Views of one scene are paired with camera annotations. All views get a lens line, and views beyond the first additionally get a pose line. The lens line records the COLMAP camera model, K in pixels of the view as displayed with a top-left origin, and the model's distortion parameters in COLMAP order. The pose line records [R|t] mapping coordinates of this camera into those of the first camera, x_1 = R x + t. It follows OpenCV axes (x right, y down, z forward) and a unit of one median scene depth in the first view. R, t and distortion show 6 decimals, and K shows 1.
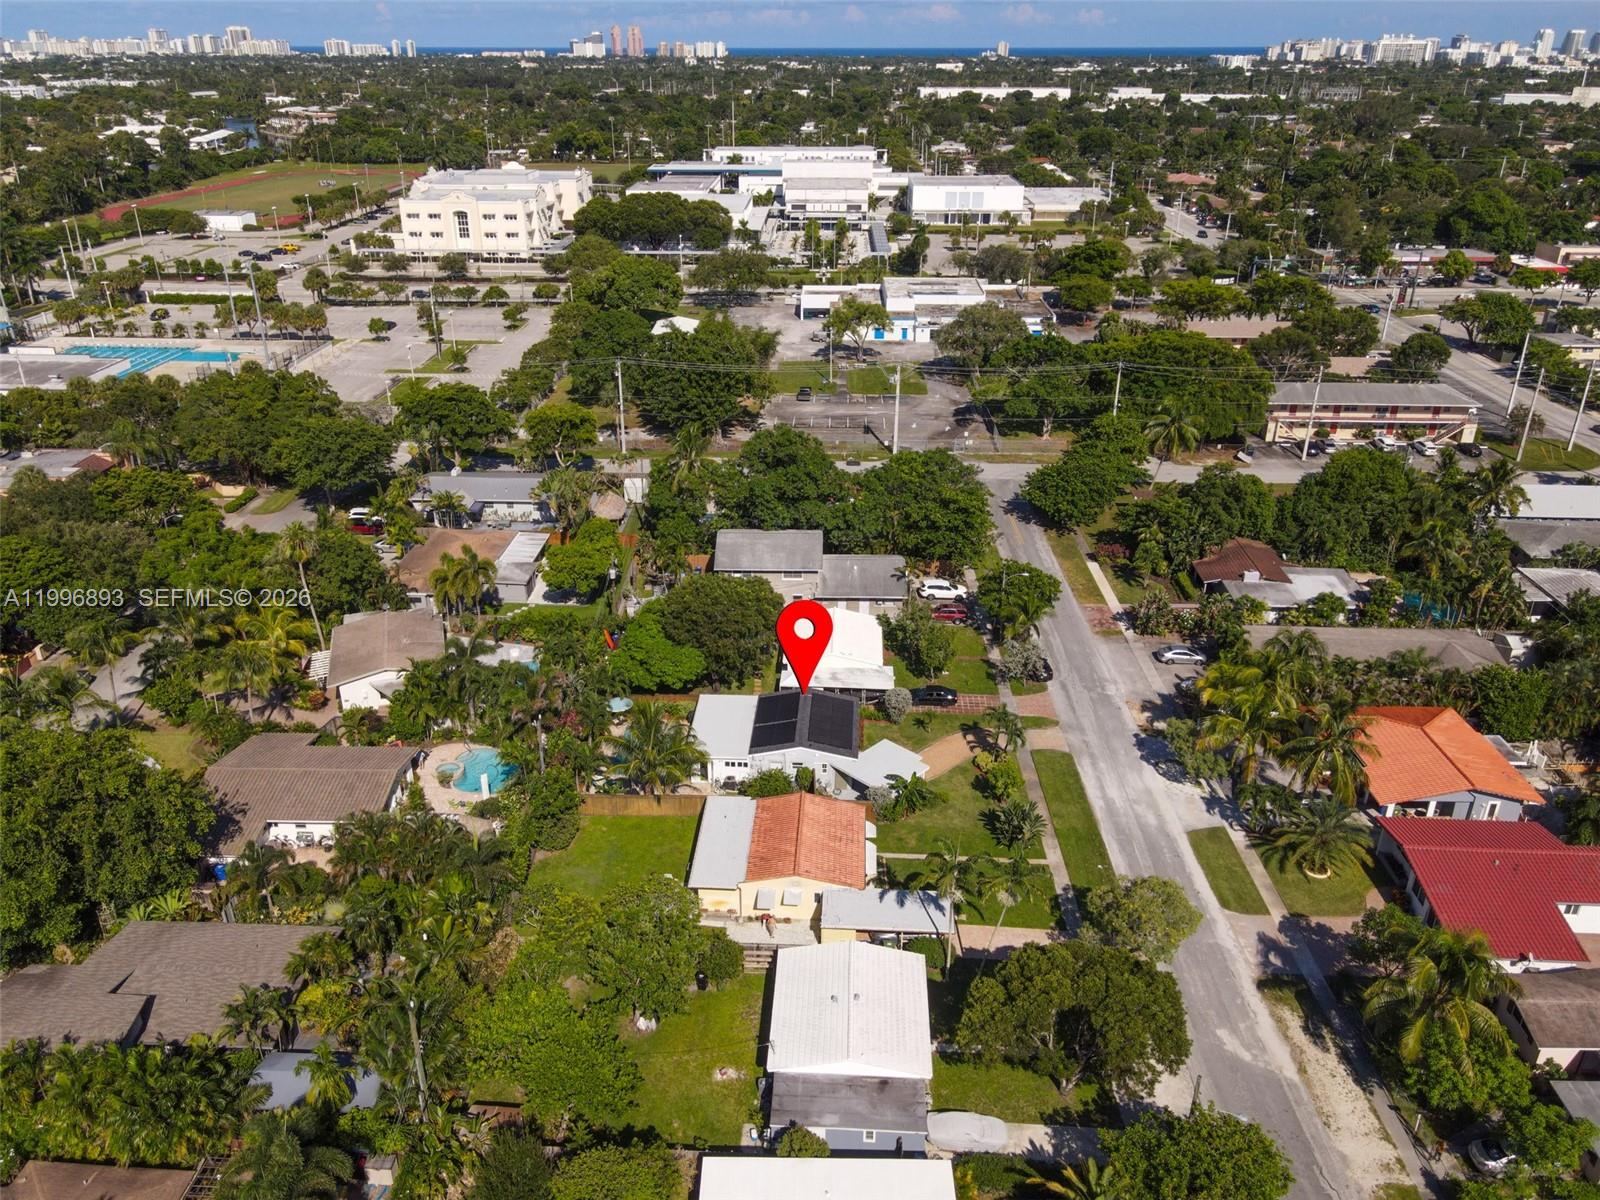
lens RADIAL K [[1170.7, 0, 800.0], [0, 1170.7, 600.0], [0, 0, 1]] dist [0.005273, 0.016448]
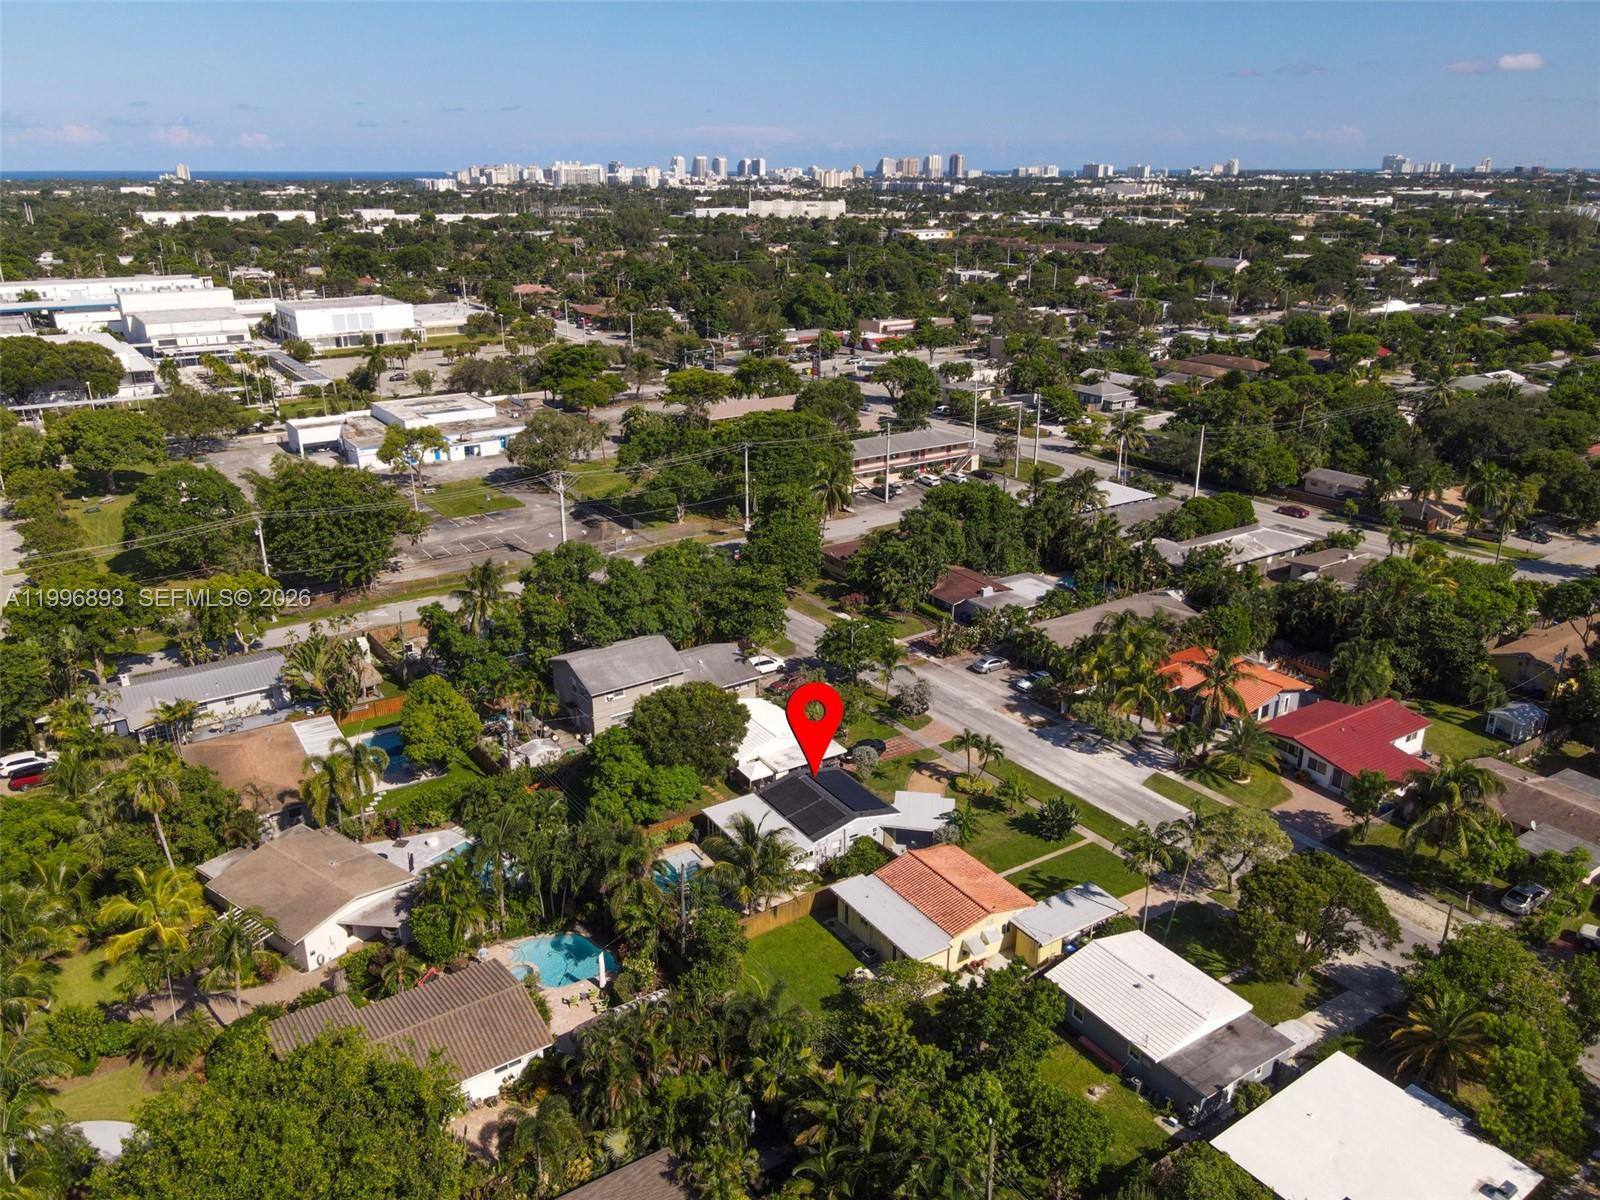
lens RADIAL K [[1170.7, 0, 800.0], [0, 1170.7, 600.0], [0, 0, 1]] dist [0.005273, 0.016448]
pose [[0.812420, -0.205316, 0.545727, -0.196595], [0.253309, 0.967296, -0.013178, -0.020421], [-0.525174, 0.148944, 0.837859, 0.048036]]
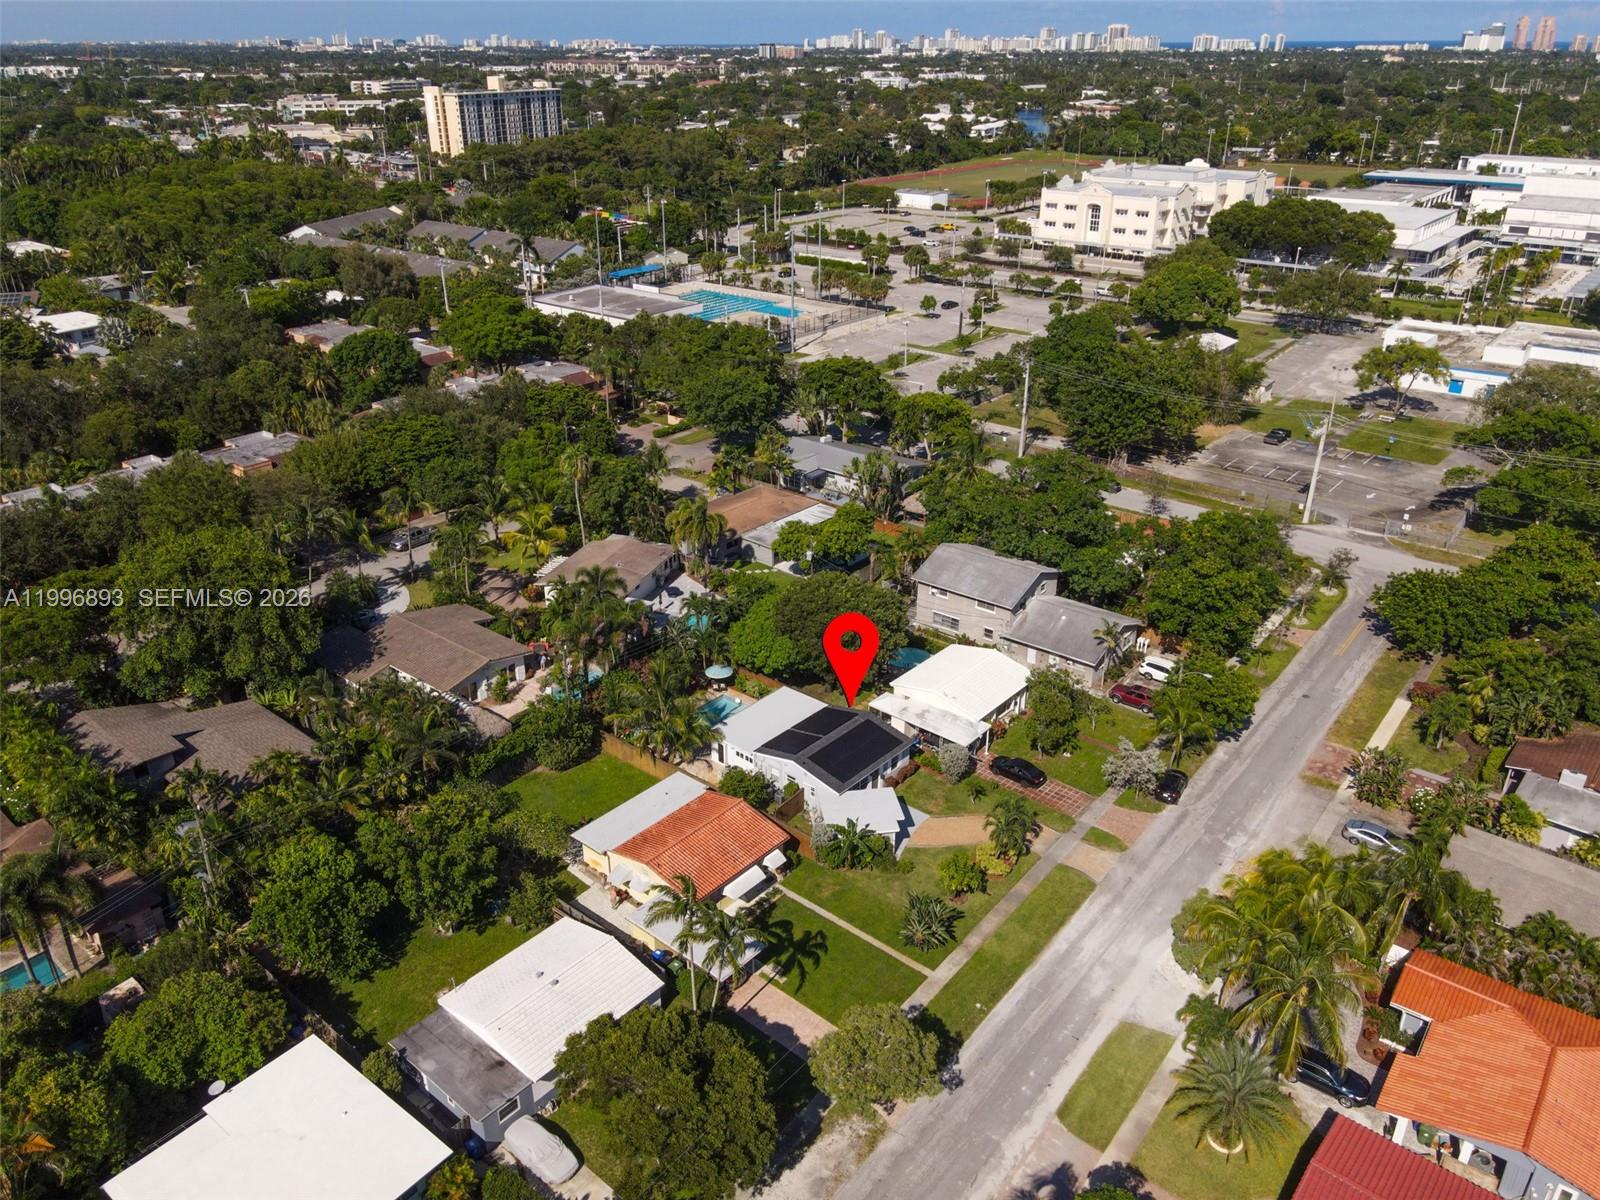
lens RADIAL K [[1172.3, 0, 800.0], [0, 1172.3, 600.0], [0, 0, 1]] dist [0.003500, 0.002317]
pose [[0.792149, 0.259735, -0.552301, 0.176743], [-0.257783, 0.962633, 0.082975, -0.029337], [0.553215, 0.076645, 0.829505, 0.067021]]
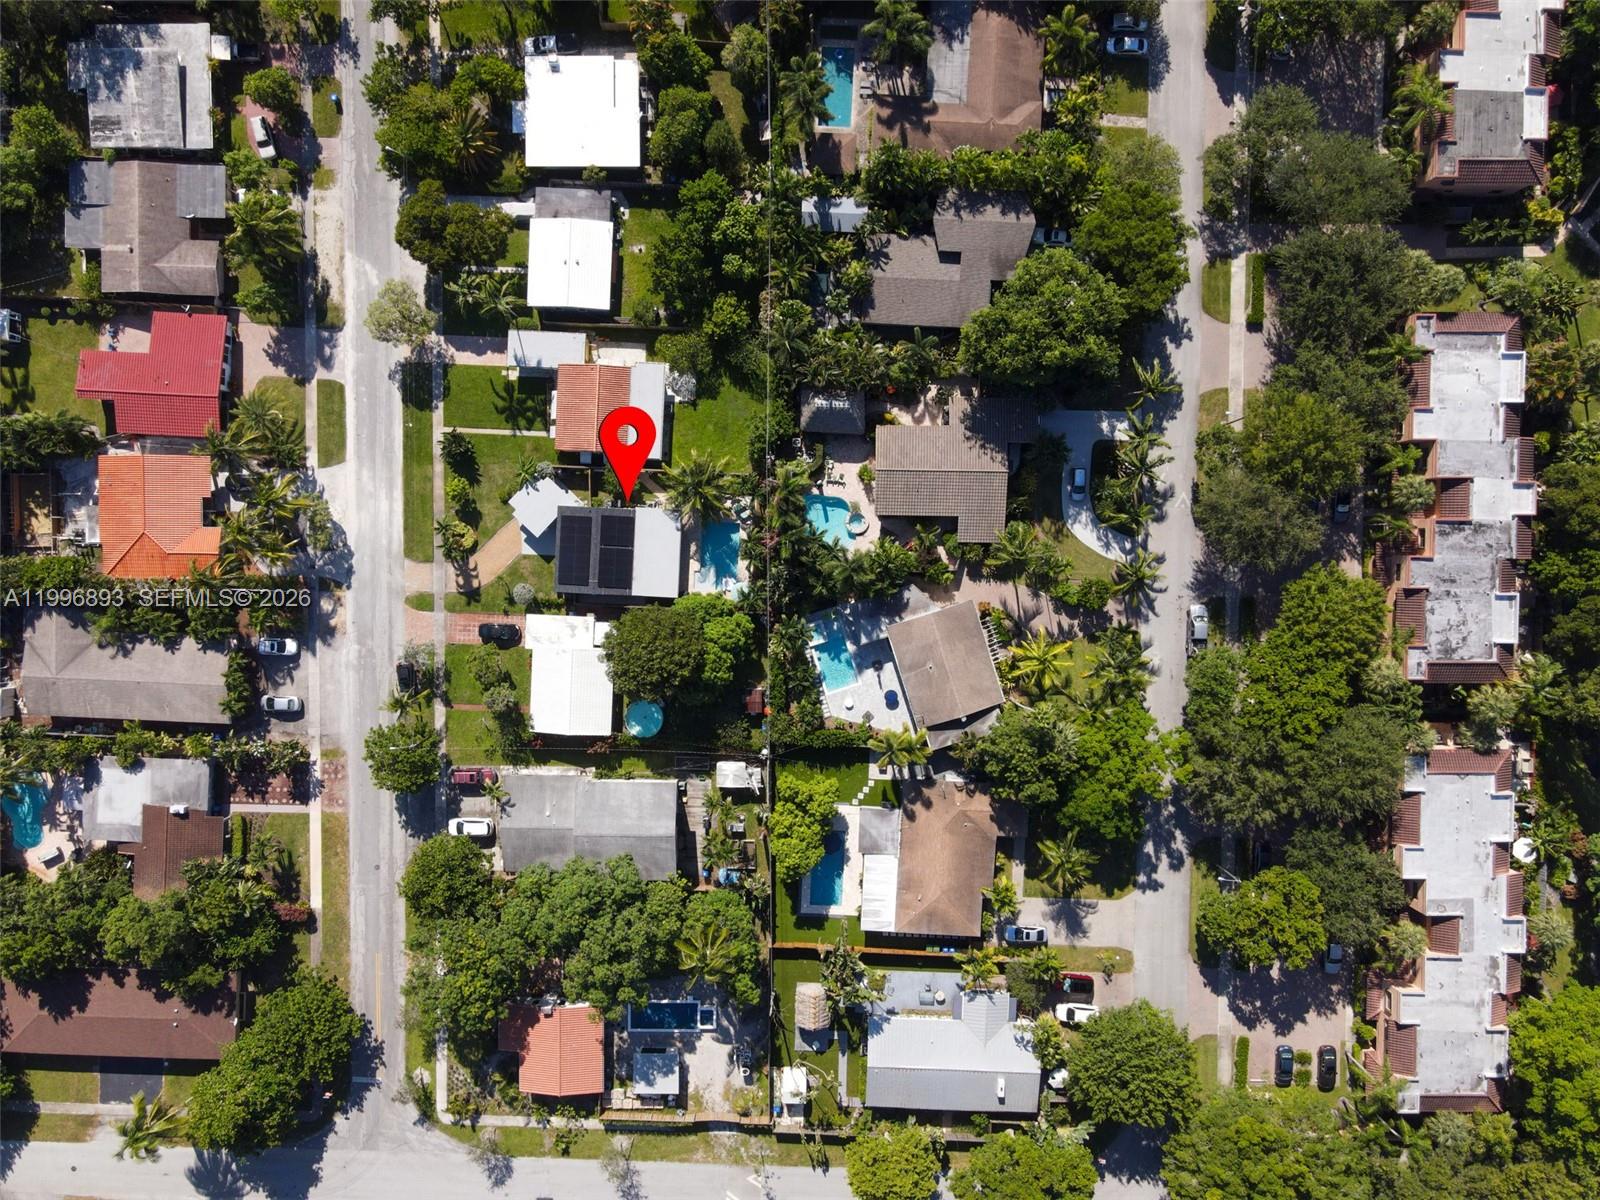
lens RADIAL K [[1172.3, 0, 800.0], [0, 1172.3, 600.0], [0, 0, 1]] dist [0.003500, 0.002317]
pose [[-0.999842, 0.002172, 0.017654, -0.093514], [0.014605, -0.466307, 0.884503, -0.404826], [0.010153, 0.884620, 0.466201, 0.156577]]
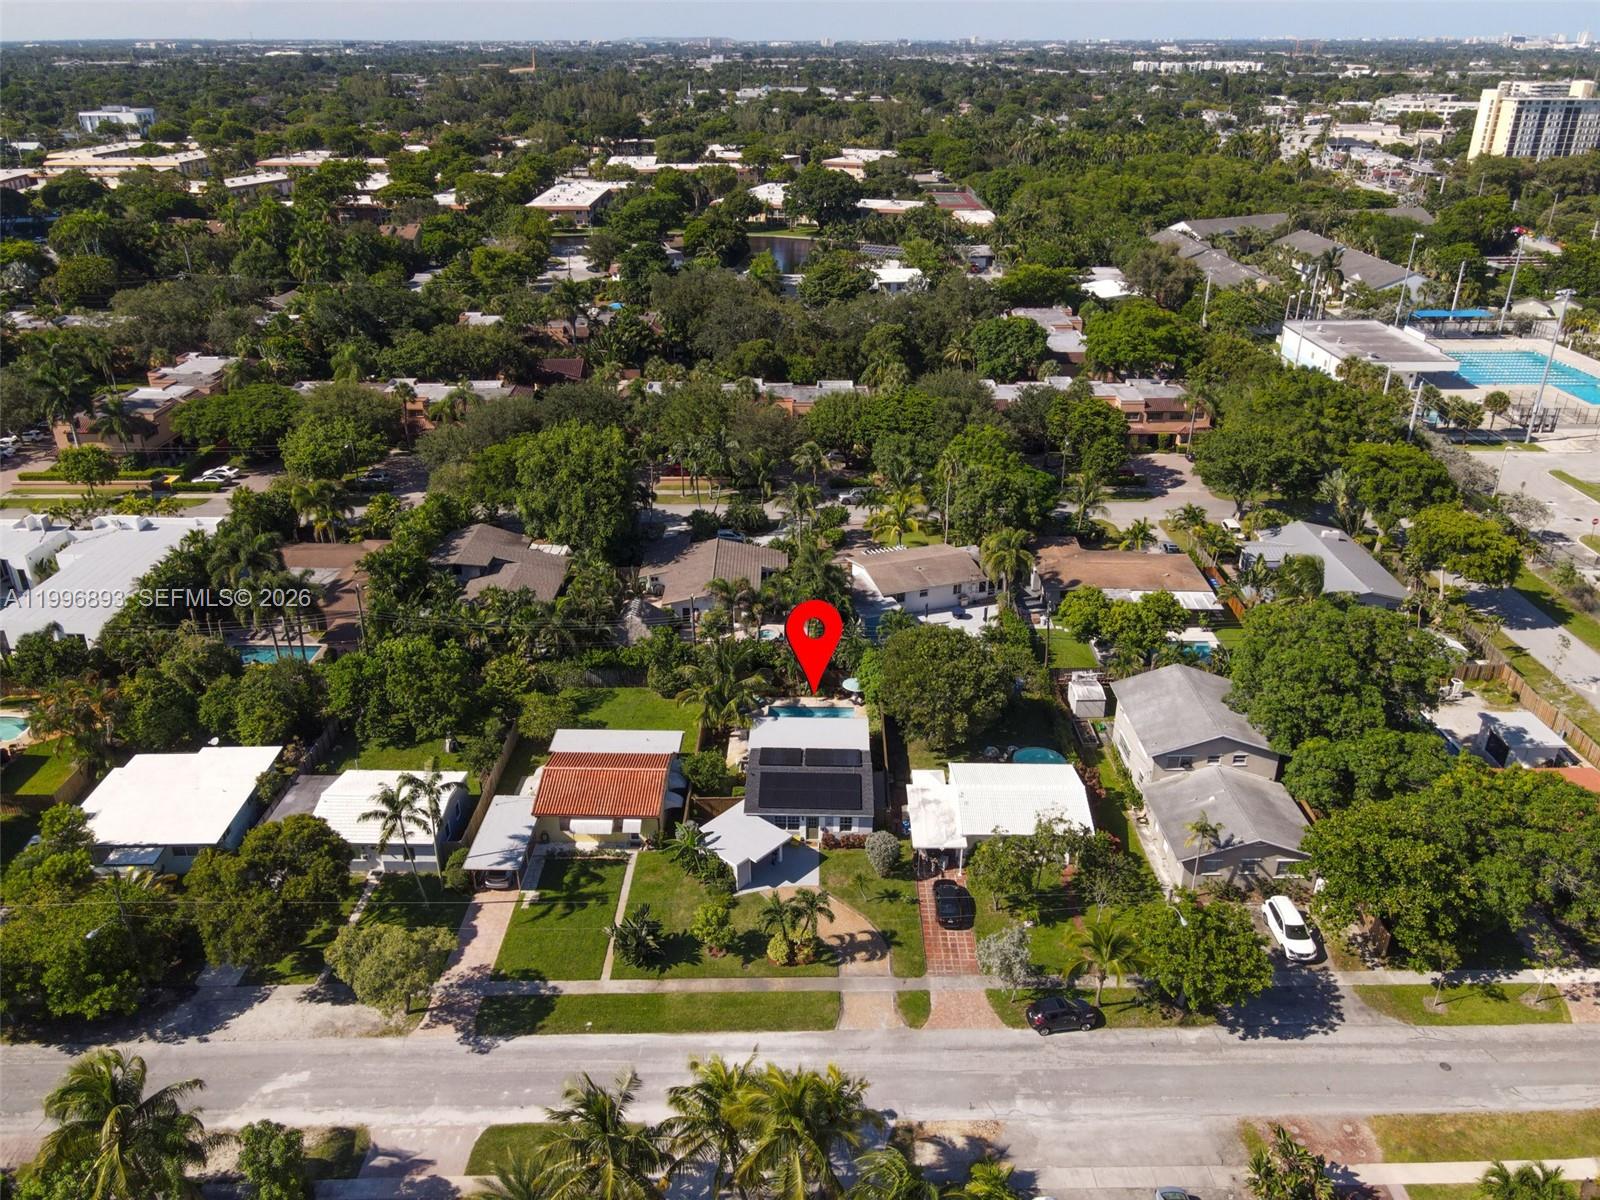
lens RADIAL K [[1170.7, 0, 800.0], [0, 1170.7, 600.0], [0, 0, 1]] dist [0.005273, 0.016448]
pose [[0.030860, 0.429878, -0.902360, 0.288843], [-0.427682, 0.821650, 0.376802, -0.131666], [0.903402, 0.374295, 0.209207, 0.274657]]
